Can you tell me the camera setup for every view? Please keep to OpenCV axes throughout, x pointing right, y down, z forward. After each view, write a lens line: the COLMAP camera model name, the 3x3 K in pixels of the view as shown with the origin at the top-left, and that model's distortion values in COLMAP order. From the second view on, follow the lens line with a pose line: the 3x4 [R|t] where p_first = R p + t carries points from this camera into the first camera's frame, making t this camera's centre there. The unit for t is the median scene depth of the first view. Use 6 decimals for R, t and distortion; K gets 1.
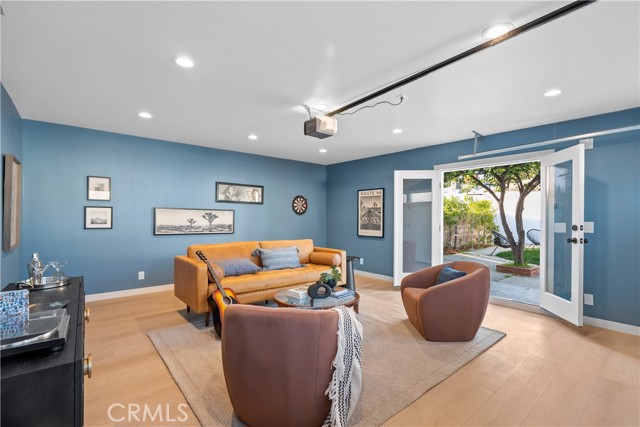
lens RADIAL K [[290.1, 0, 321.0], [0, 290.1, 219.0], [0, 0, 1]] dist [-0.004759, 0.000170]
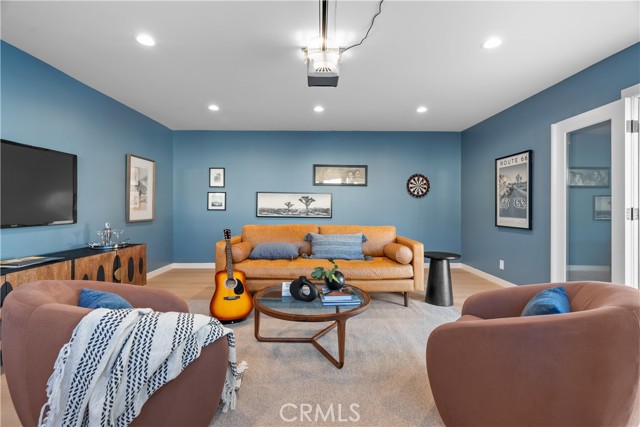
lens RADIAL K [[290.1, 0, 322.1], [0, 290.1, 206.8], [0, 0, 1]] dist [-0.004759, 0.000170]
pose [[0.777119, -0.004356, -0.629338, 0.279433], [-0.002942, 0.999940, -0.010555, 0.024500], [0.629346, 0.010054, 0.777060, 0.256955]]
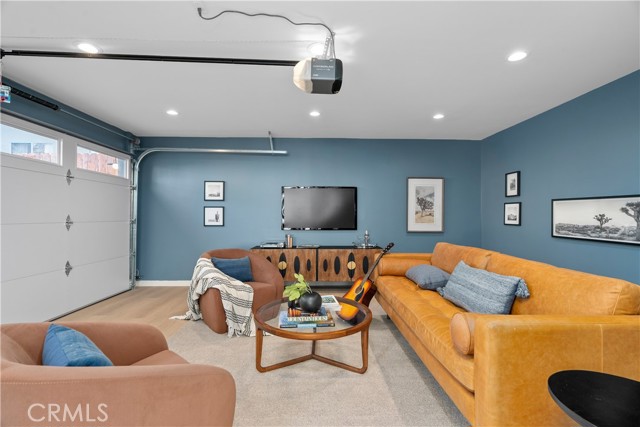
lens RADIAL K [[290.1, 0, 320.3], [0, 290.1, 214.0], [0, 0, 1]] dist [-0.004759, 0.000170]
pose [[-0.617377, -0.016195, -0.786500, 0.329318], [-0.018086, 0.999816, -0.006391, 0.011093], [0.786459, 0.010279, -0.617557, 0.865503]]
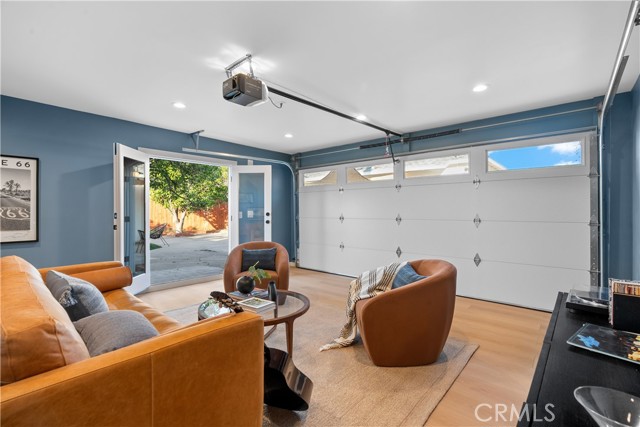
lens RADIAL K [[290.1, 0, 315.0], [0, 290.1, 211.3], [0, 0, 1]] dist [-0.004759, 0.000170]
pose [[-0.134304, -0.002193, 0.990938, -0.486663], [0.009071, 0.999953, 0.003442, 0.005637], [-0.990899, 0.009451, -0.134278, 0.556789]]
